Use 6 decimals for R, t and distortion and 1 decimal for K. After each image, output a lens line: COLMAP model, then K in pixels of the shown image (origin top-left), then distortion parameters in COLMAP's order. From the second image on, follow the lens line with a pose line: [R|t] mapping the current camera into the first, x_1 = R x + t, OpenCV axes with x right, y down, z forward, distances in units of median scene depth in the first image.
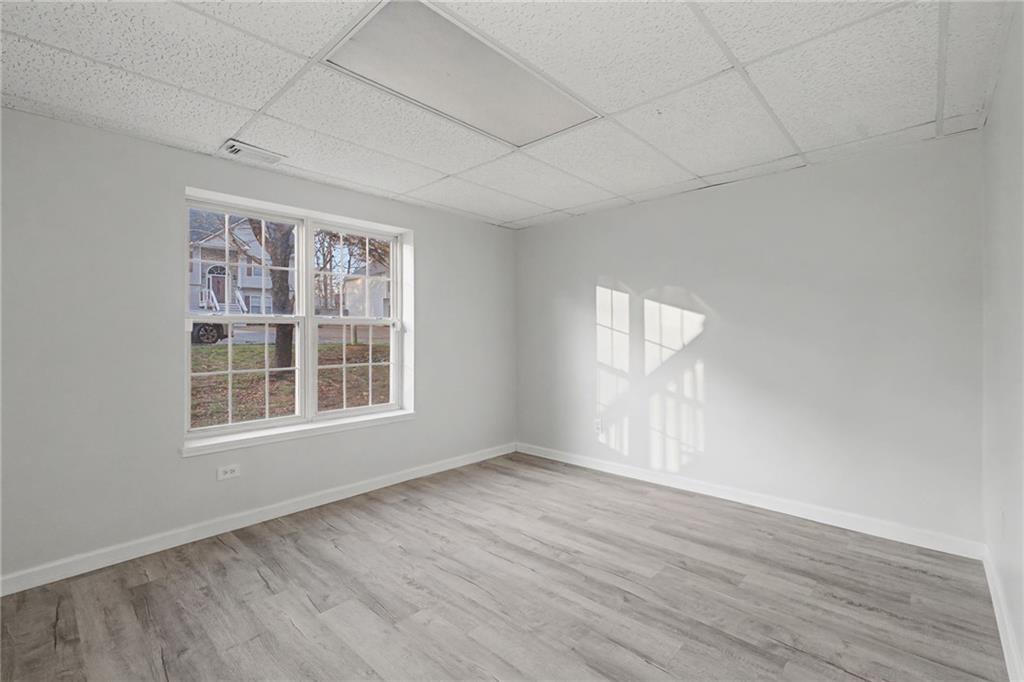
lens RADIAL K [[445.6, 0, 509.6], [0, 445.6, 332.2], [0, 0, 1]] dist [0.002390, 0.001792]
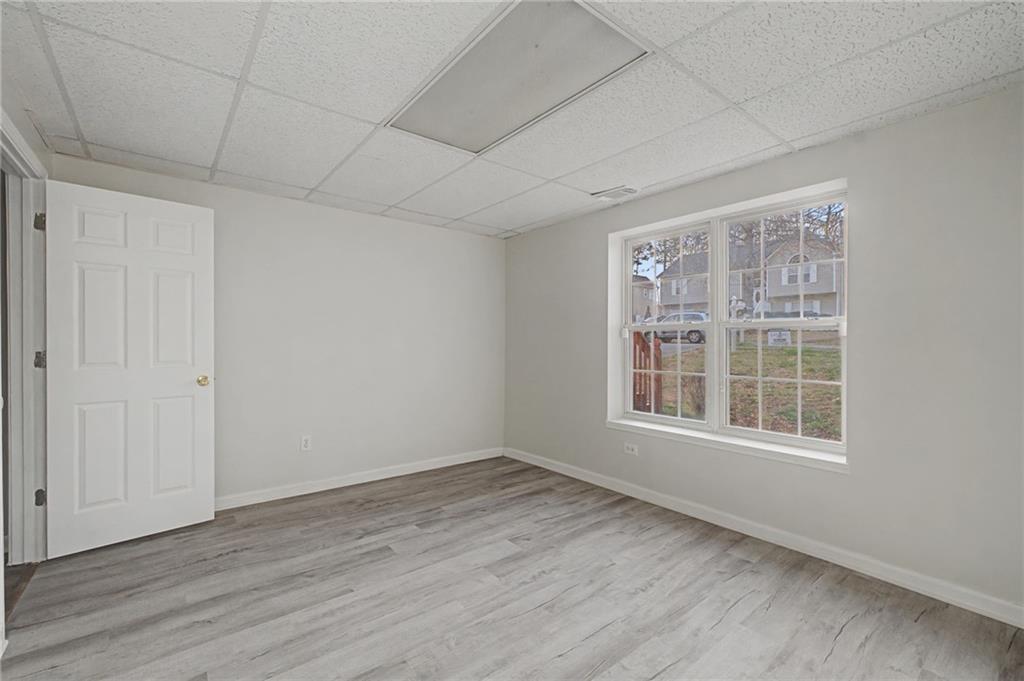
lens RADIAL K [[445.6, 0, 514.2], [0, 445.6, 344.0], [0, 0, 1]] dist [0.002390, 0.001792]
pose [[-0.132074, 0.010283, -0.991187, 0.633556], [-0.002855, 0.999938, 0.010754, 0.004072], [0.991236, 0.004250, -0.132036, 0.809640]]
